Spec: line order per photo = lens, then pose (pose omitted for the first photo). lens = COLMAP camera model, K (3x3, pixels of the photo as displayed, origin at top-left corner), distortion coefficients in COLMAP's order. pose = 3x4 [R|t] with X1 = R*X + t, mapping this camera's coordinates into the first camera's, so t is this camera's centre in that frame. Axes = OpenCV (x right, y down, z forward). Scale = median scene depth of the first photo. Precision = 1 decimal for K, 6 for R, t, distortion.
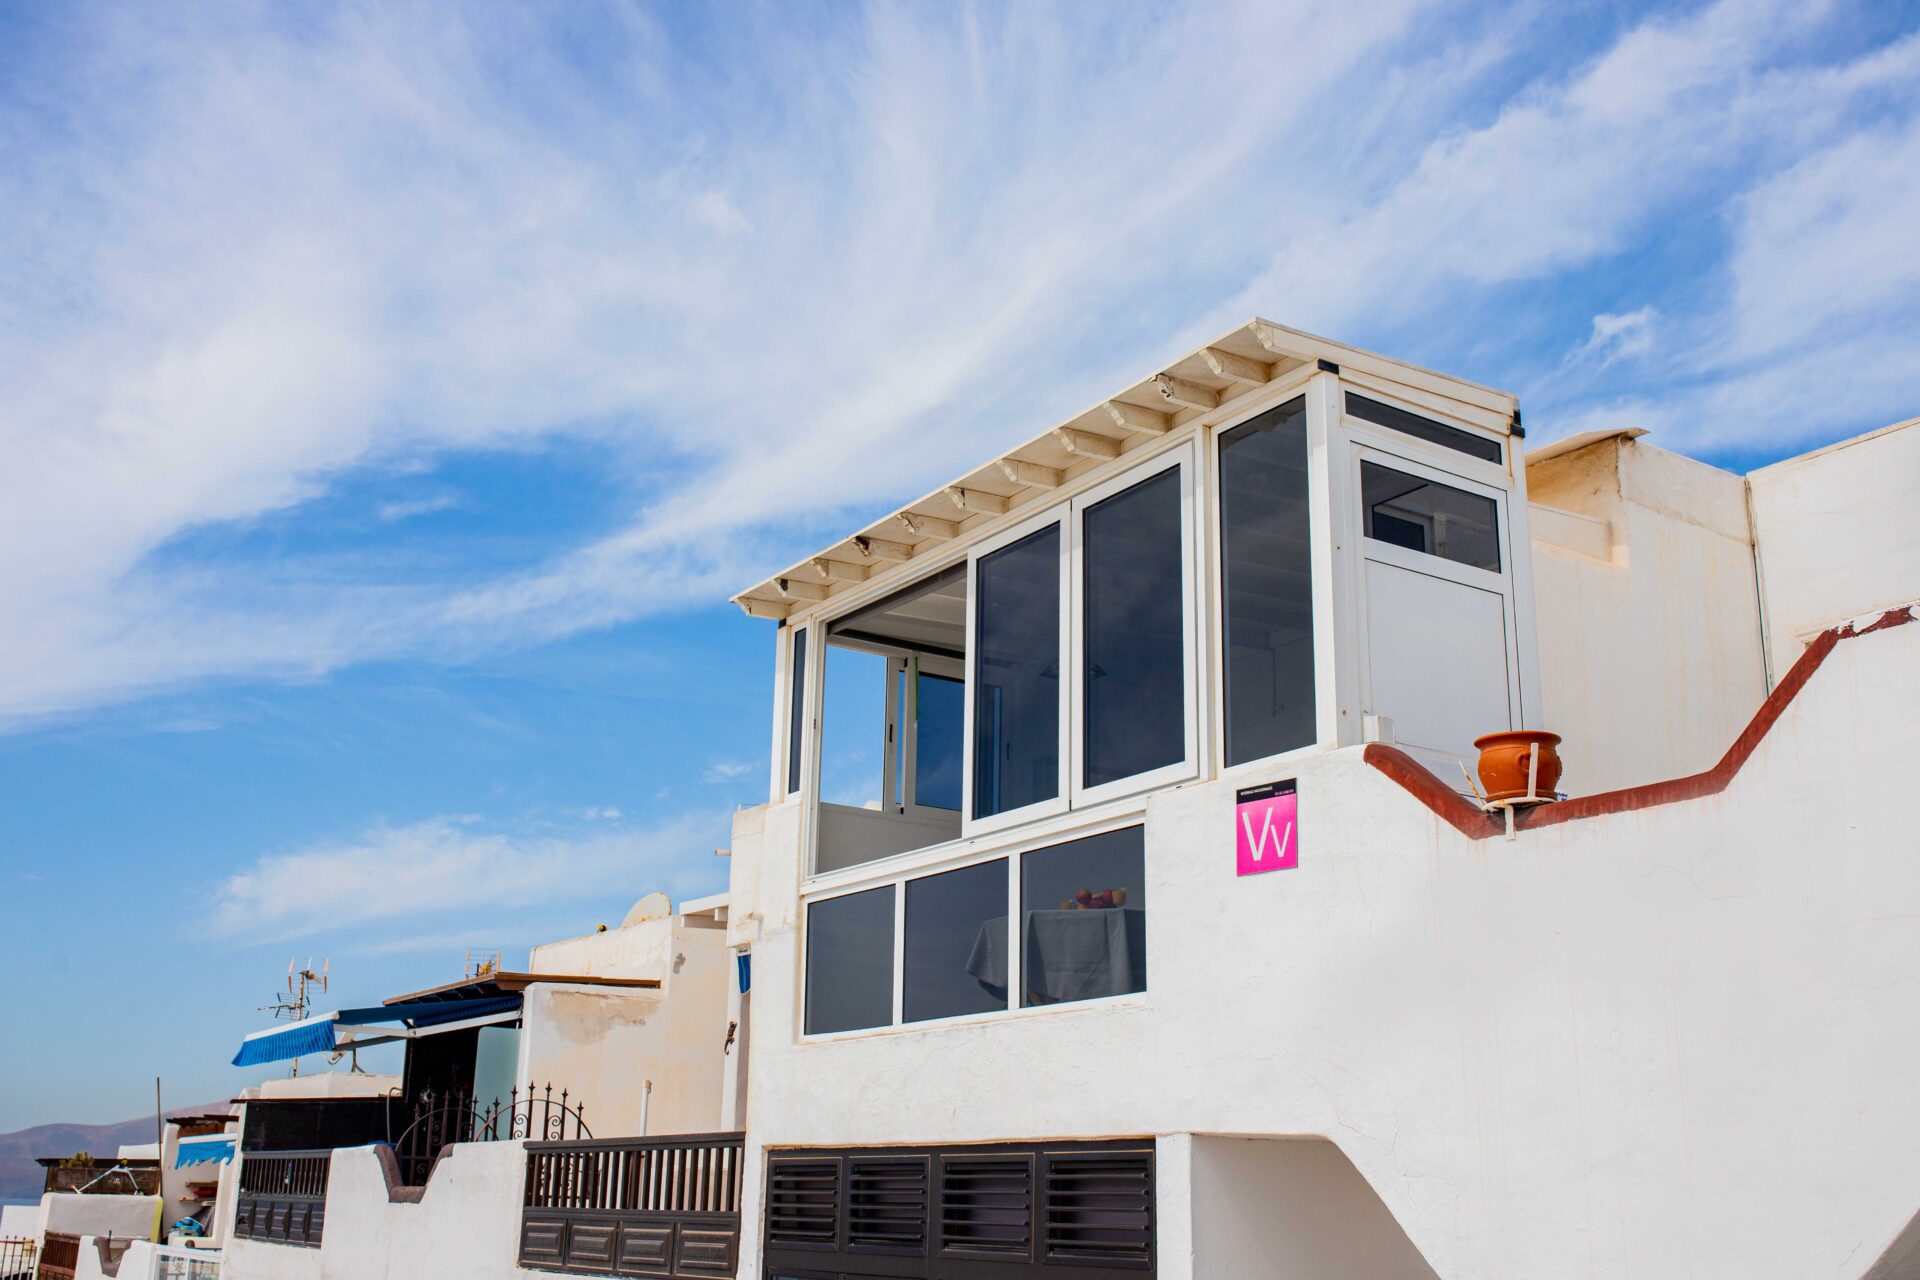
lens RADIAL K [[1923.3, 0, 984.0], [0, 1923.3, 629.0], [0, 0, 1]] dist [-0.073751, 0.116175]
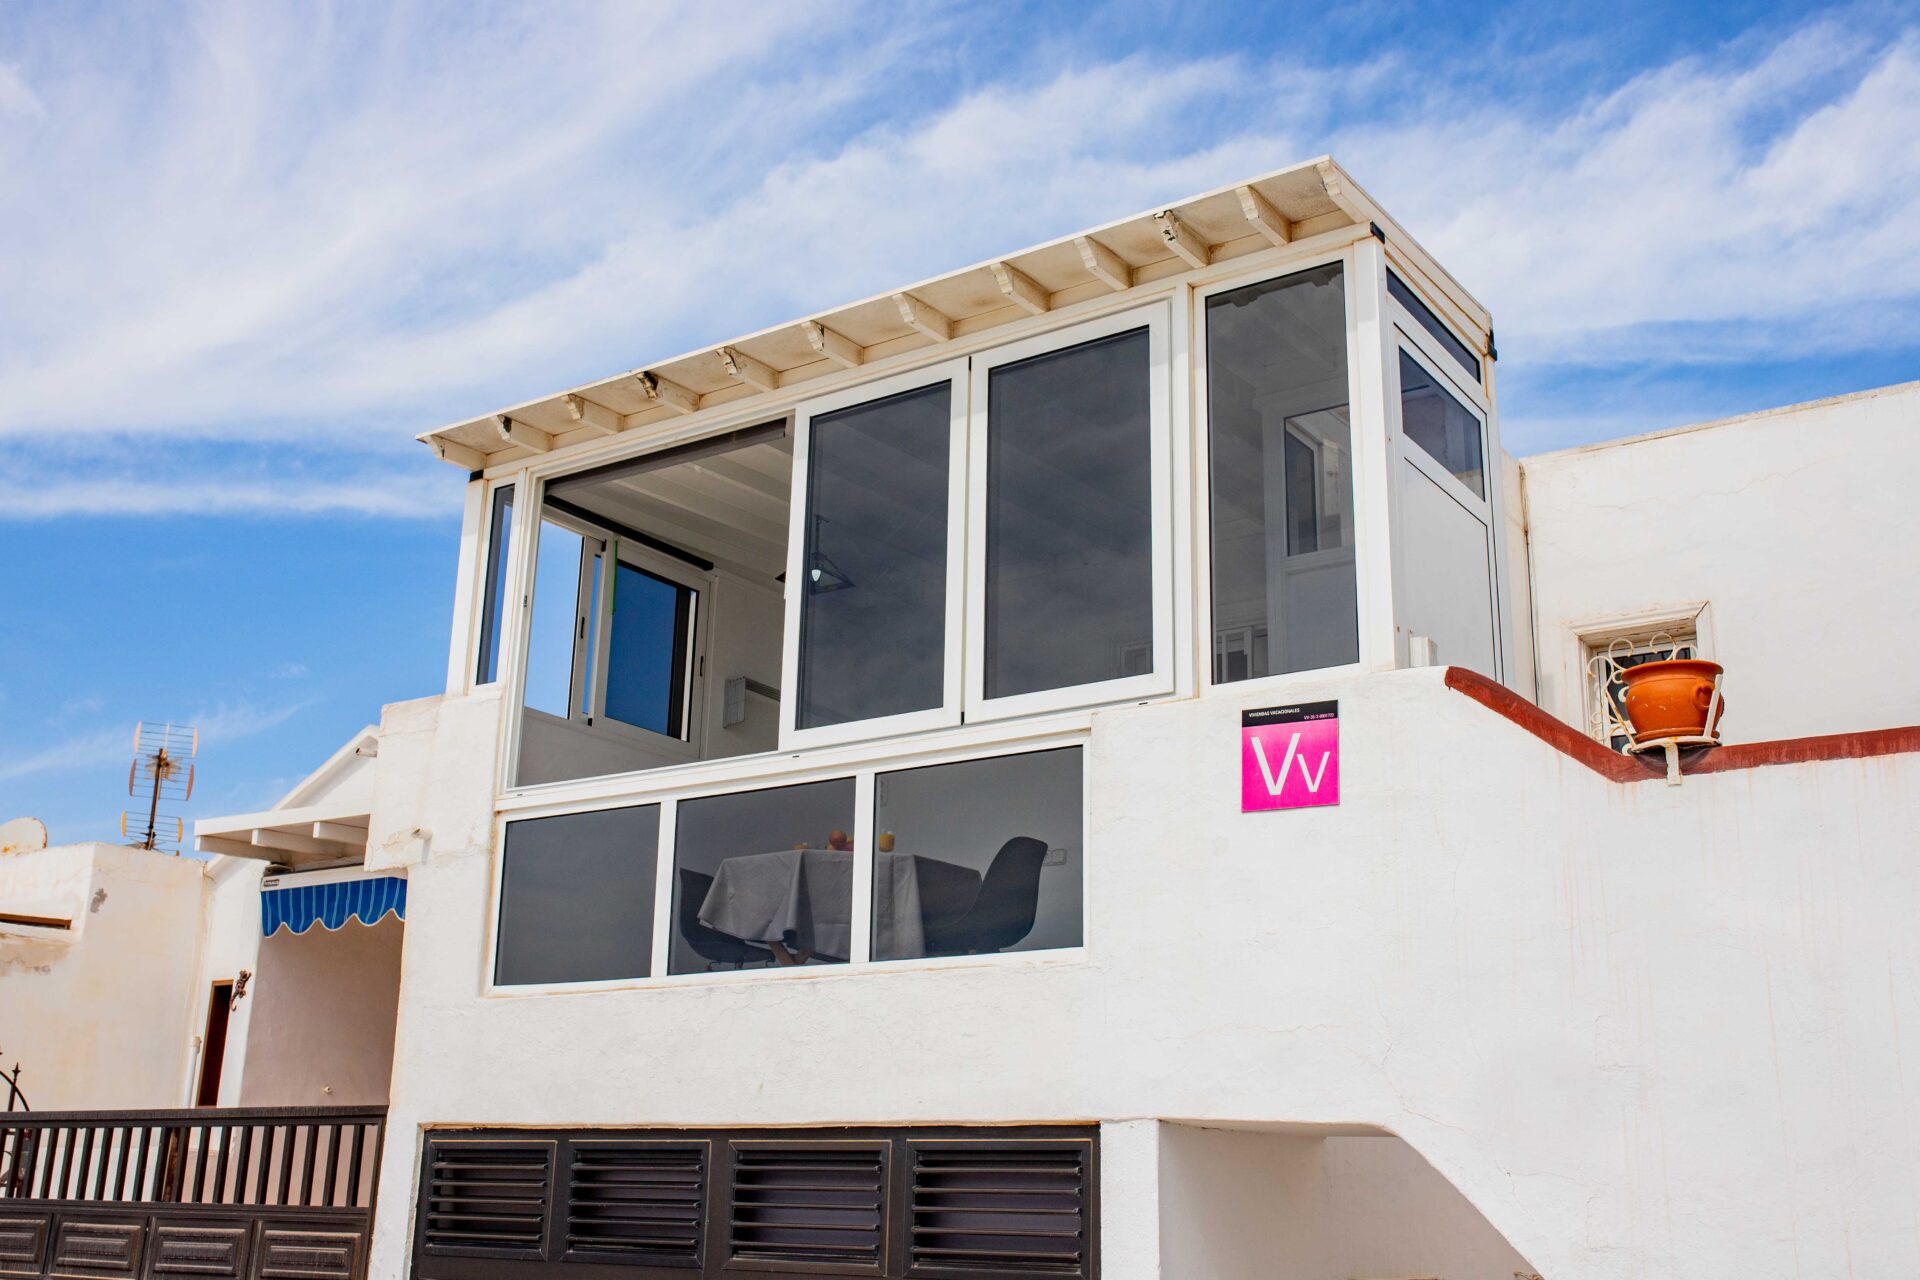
lens RADIAL K [[1892.3, 0, 923.4], [0, 1892.3, 637.3], [0, 0, 1]] dist [-0.062173, 0.090223]
pose [[0.930110, 0.110691, 0.350205, -0.231505], [-0.112091, 0.993564, -0.016339, 0.065124], [-0.349760, -0.024058, 0.936530, 0.223417]]
